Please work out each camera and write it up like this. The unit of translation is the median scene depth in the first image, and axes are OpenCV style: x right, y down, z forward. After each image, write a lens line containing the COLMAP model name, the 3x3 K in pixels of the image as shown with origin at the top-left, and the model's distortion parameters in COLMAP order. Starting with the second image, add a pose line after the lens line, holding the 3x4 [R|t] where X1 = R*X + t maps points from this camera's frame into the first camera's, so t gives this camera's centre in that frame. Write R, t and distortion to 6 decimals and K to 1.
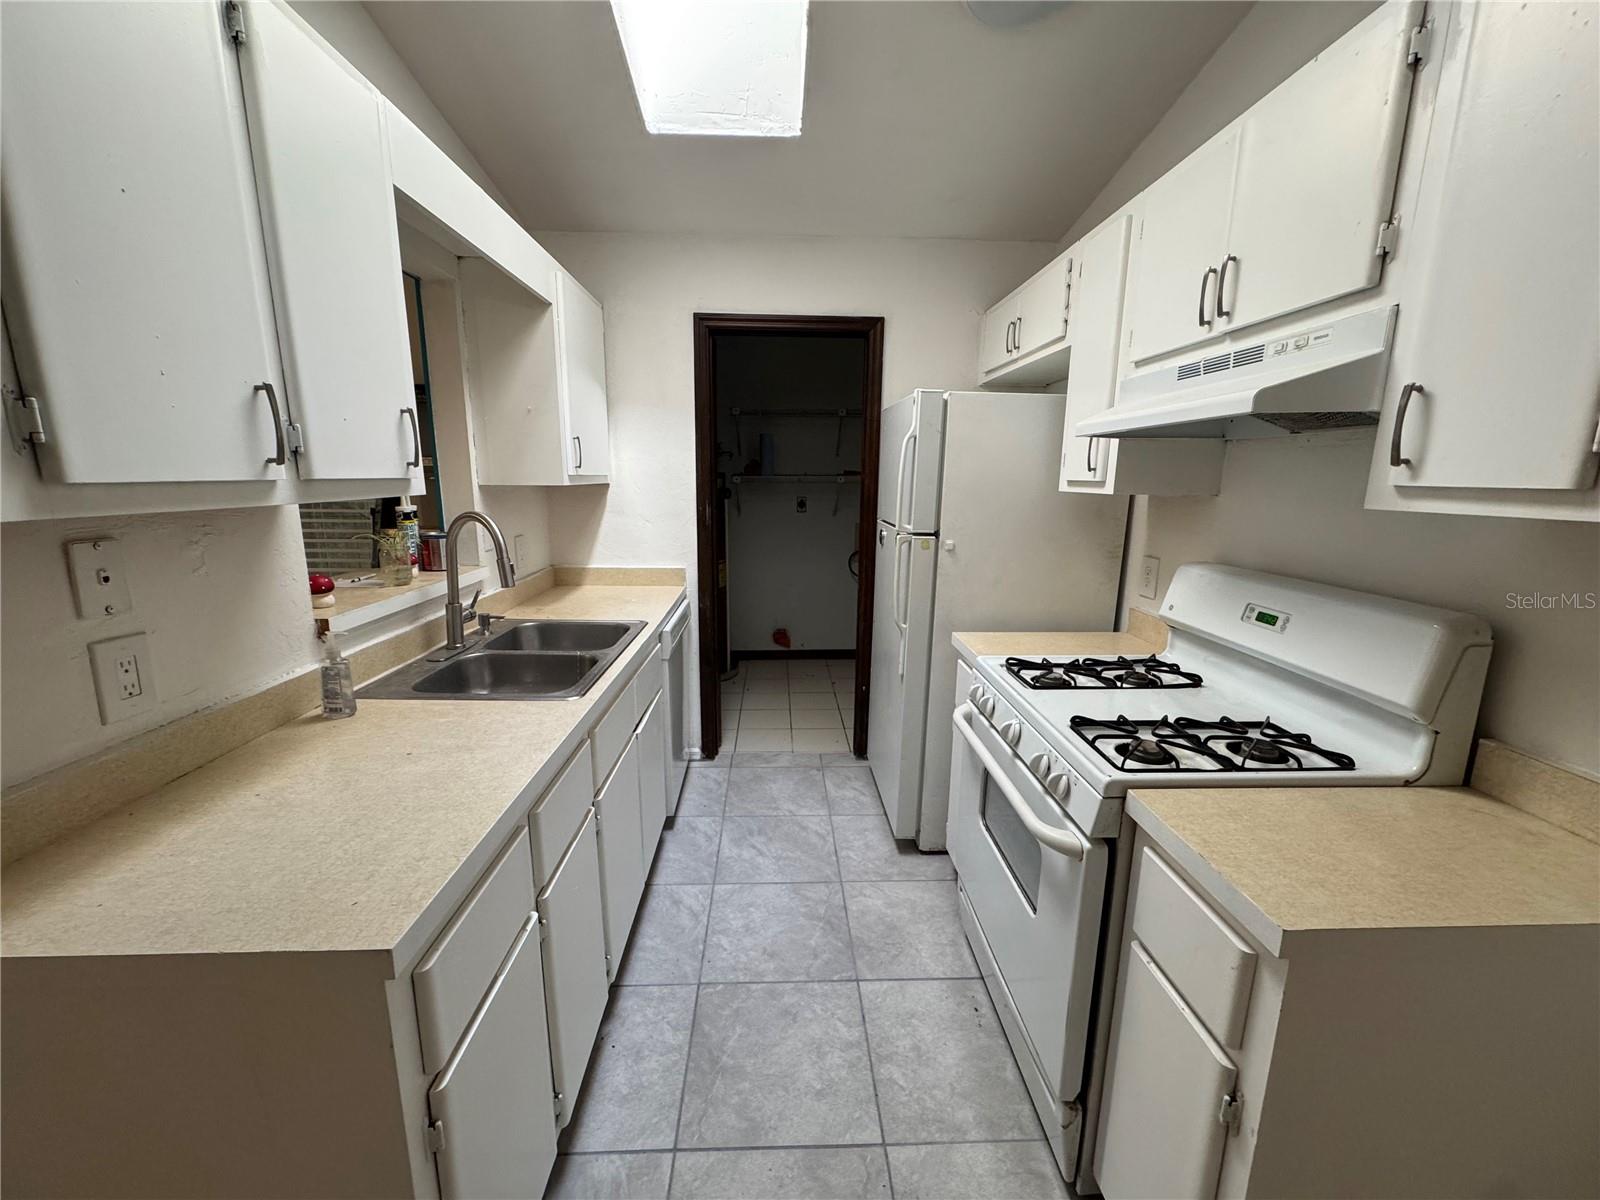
lens RADIAL K [[631.4, 0, 799.9], [0, 631.4, 602.7], [0, 0, 1]] dist [-0.001947, 0.000324]
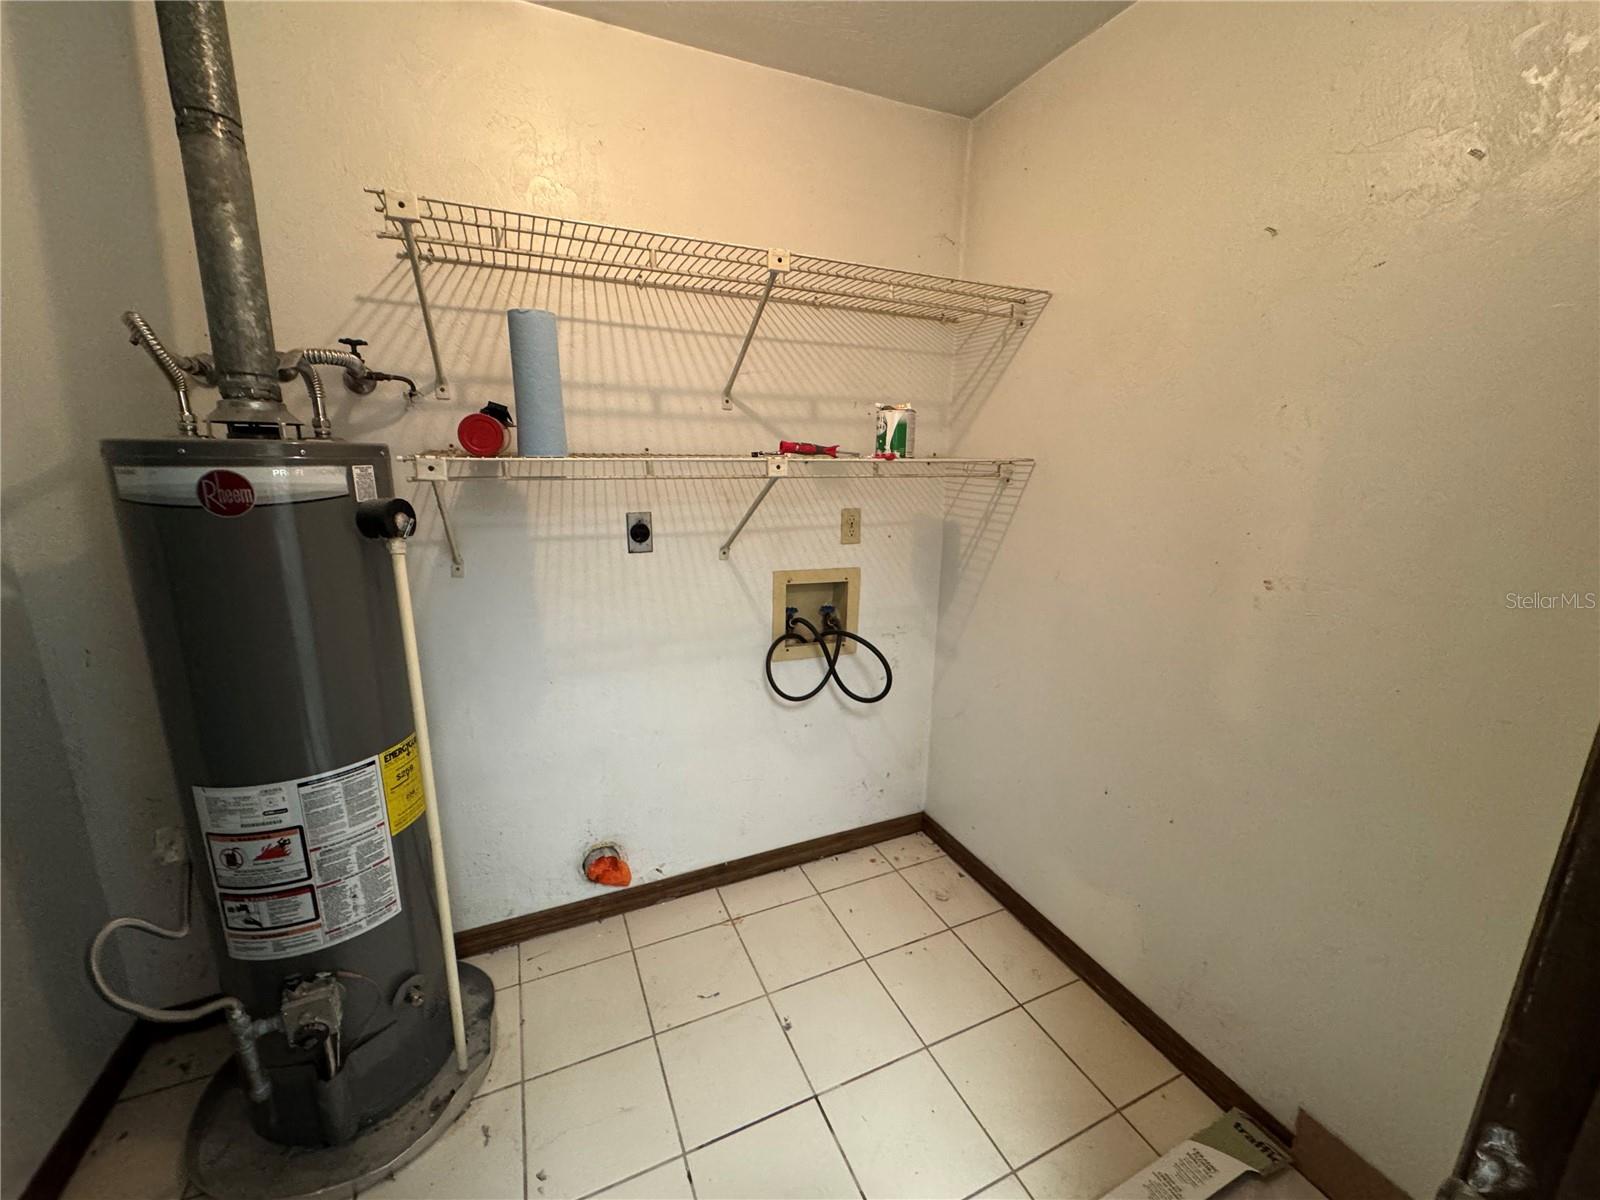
lens RADIAL K [[631.4, 0, 803.9], [0, 631.4, 592.5], [0, 0, 1]] dist [-0.001947, 0.000324]
pose [[0.922363, -0.077856, 0.378398, -0.050877], [0.064417, 0.996765, 0.048067, -0.126156], [-0.380916, -0.019960, 0.924394, 0.591261]]
